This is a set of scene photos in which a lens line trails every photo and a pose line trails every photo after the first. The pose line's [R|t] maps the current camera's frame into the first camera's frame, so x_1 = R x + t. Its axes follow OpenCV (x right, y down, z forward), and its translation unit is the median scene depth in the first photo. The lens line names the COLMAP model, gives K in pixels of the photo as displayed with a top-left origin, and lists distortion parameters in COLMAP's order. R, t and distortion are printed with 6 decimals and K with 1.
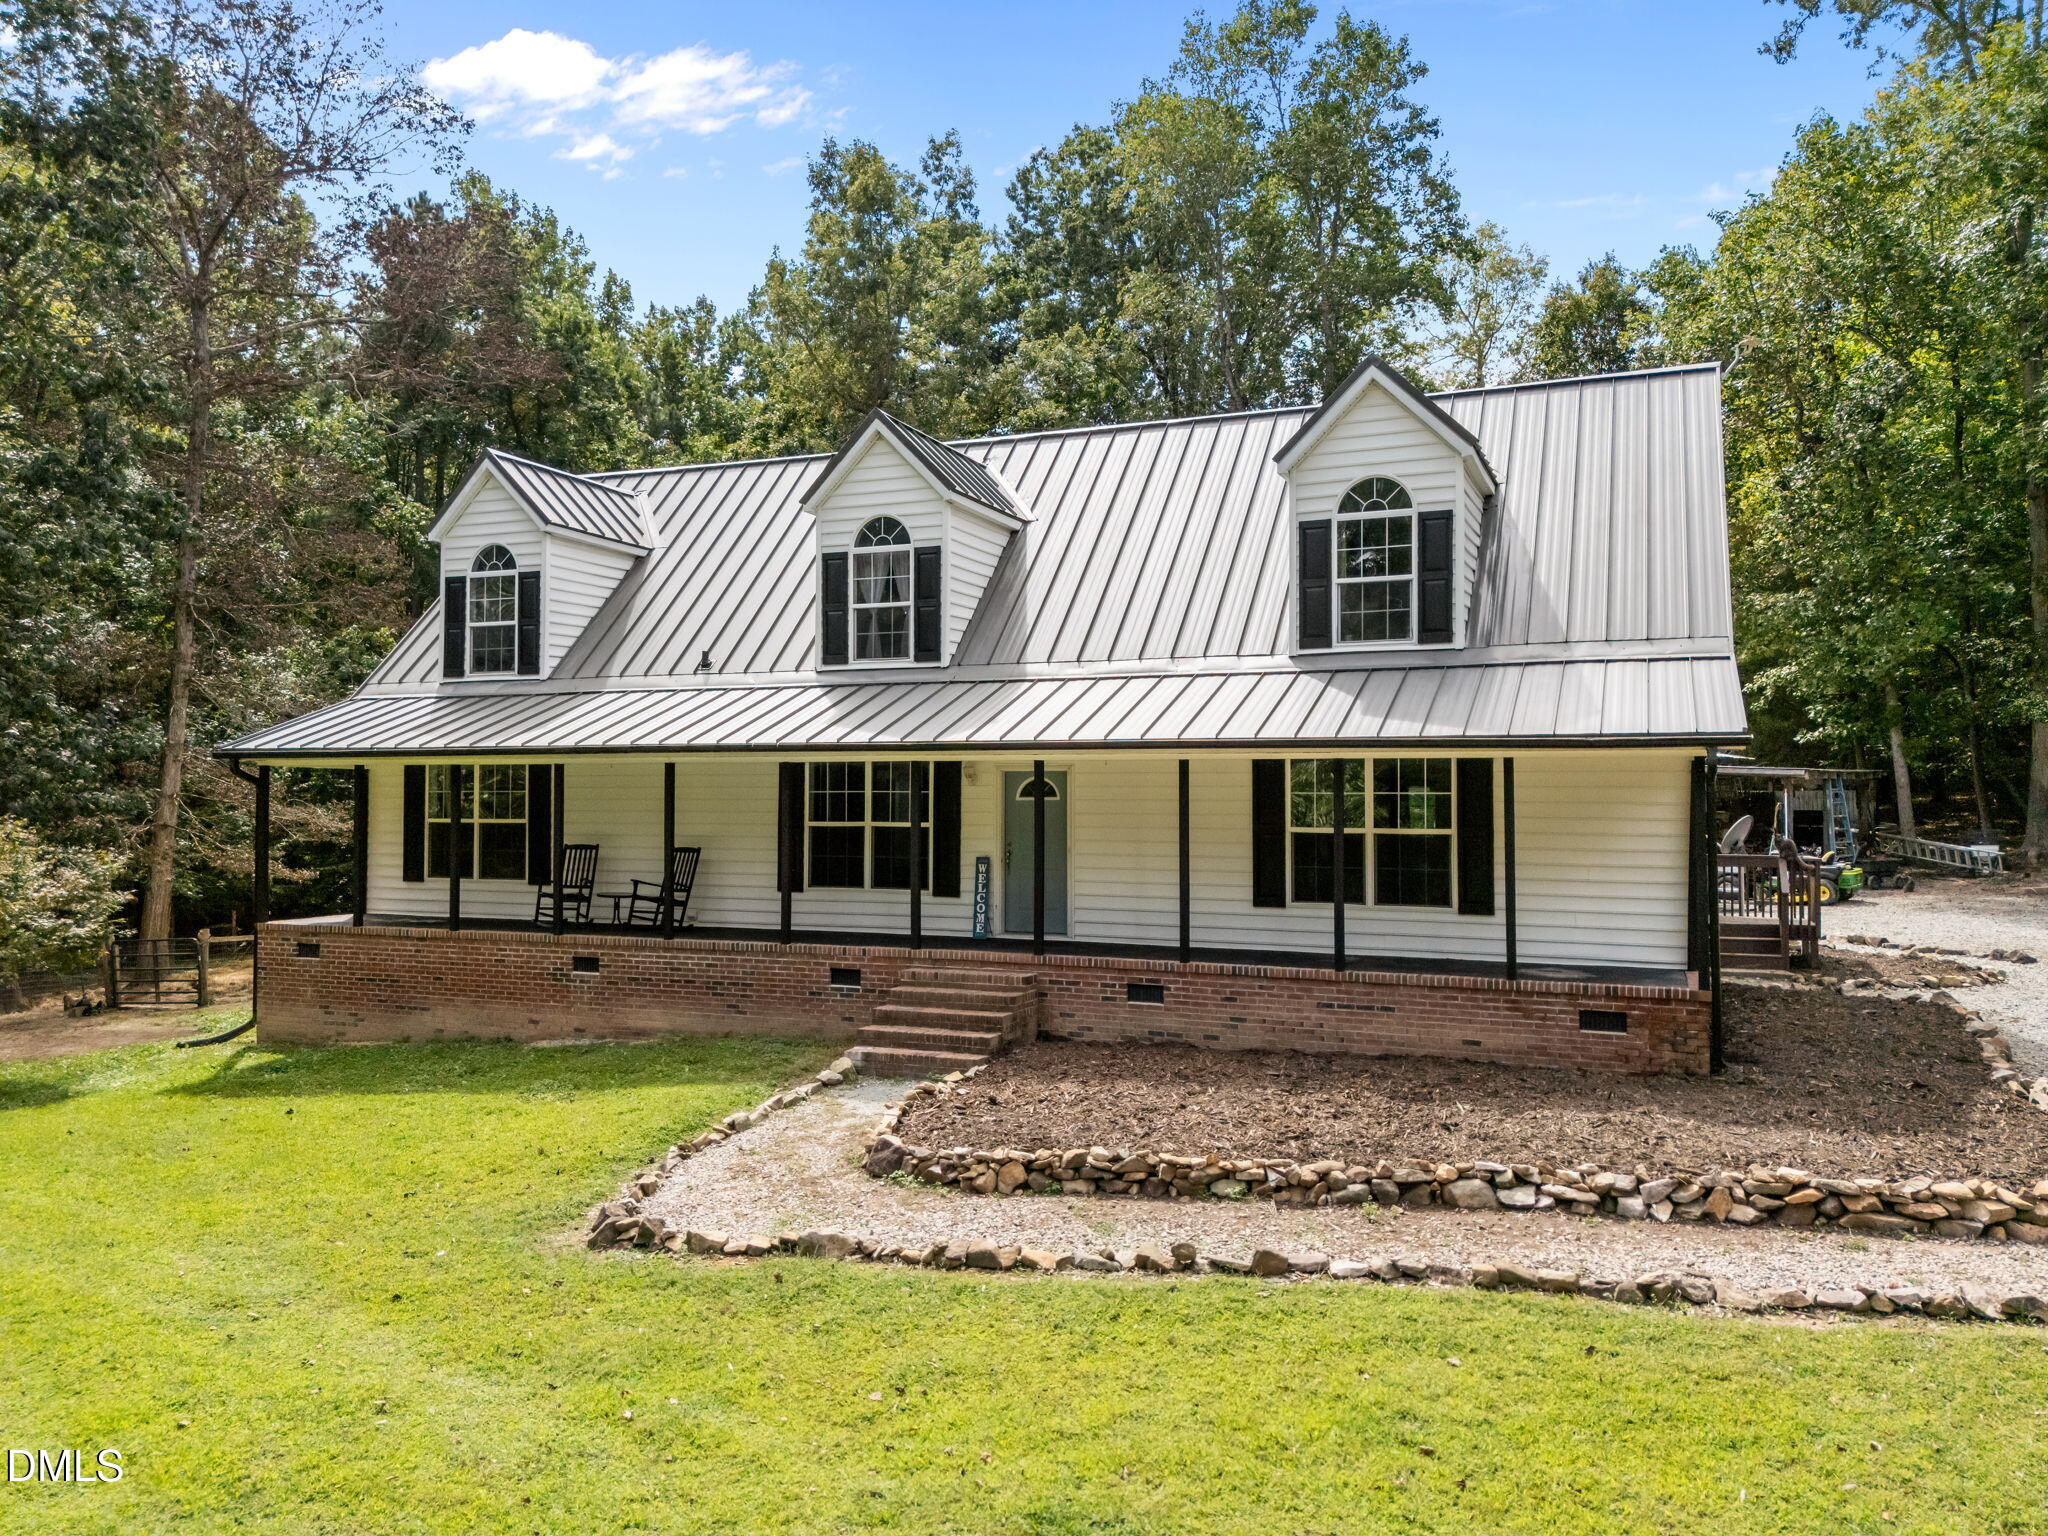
lens RADIAL K [[1417.8, 0, 1024.0], [0, 1417.8, 768.0], [0, 0, 1]] dist [0.150278, -0.304849]
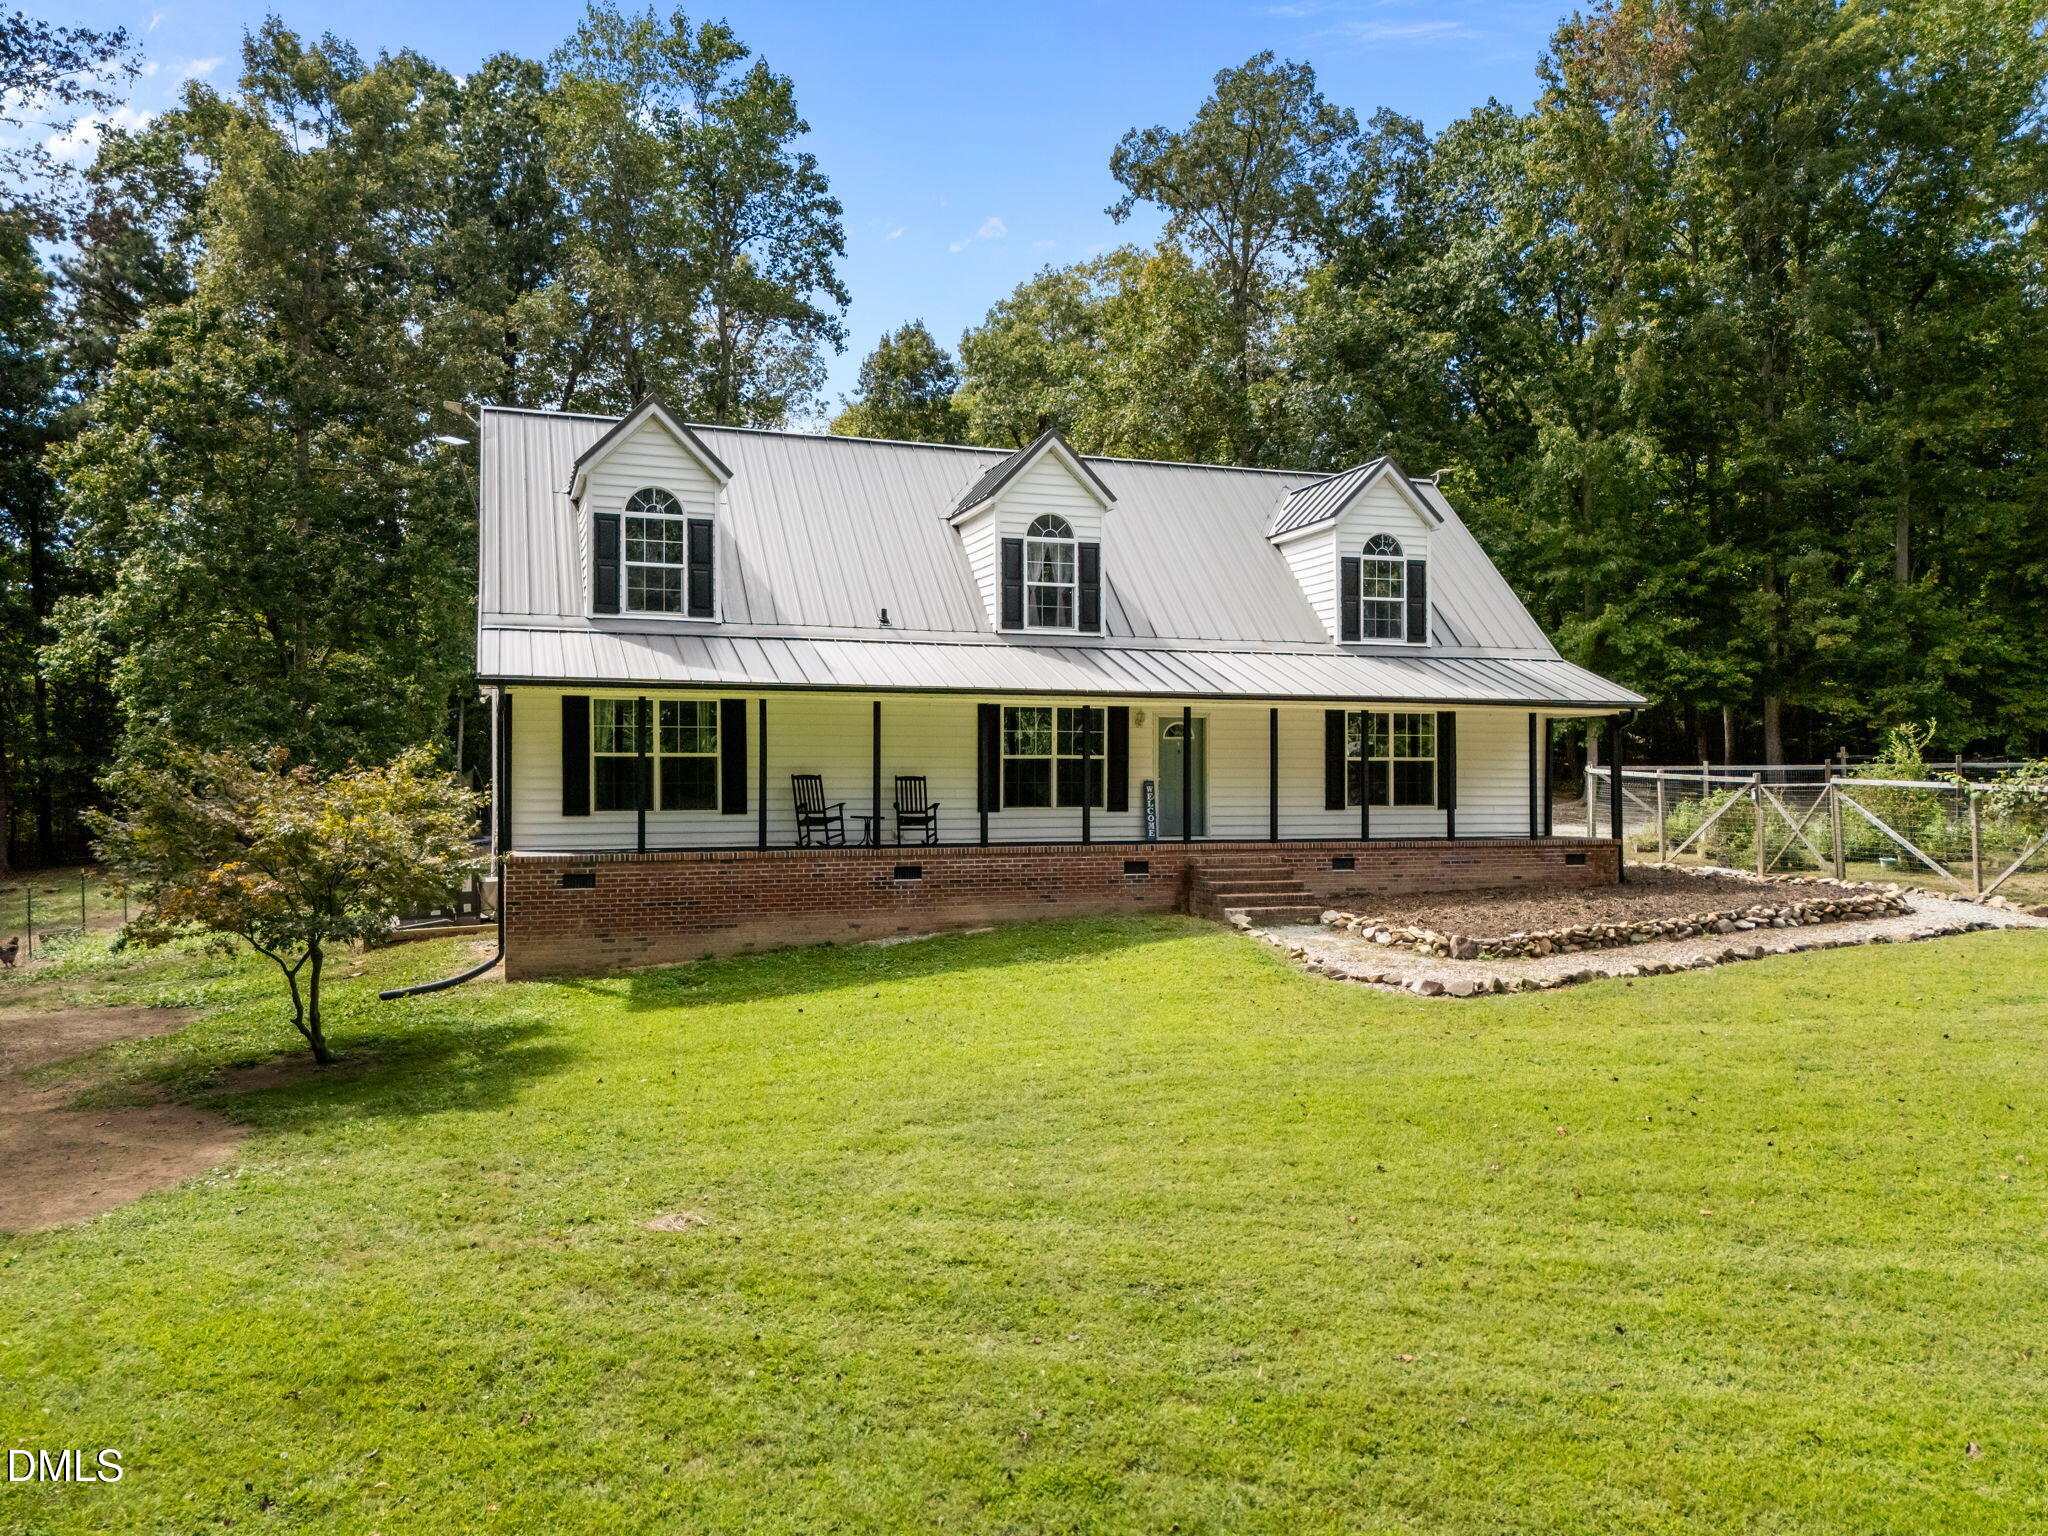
lens RADIAL K [[1031.1, 0, 1023.9], [0, 1031.1, 740.5], [0, 0, 1]] dist [0.076961, -0.084818]
pose [[0.816949, 0.002586, 0.576704, -0.660033], [-0.020237, 0.999503, 0.024186, 0.003135], [-0.576355, -0.031429, 0.816595, 0.258914]]
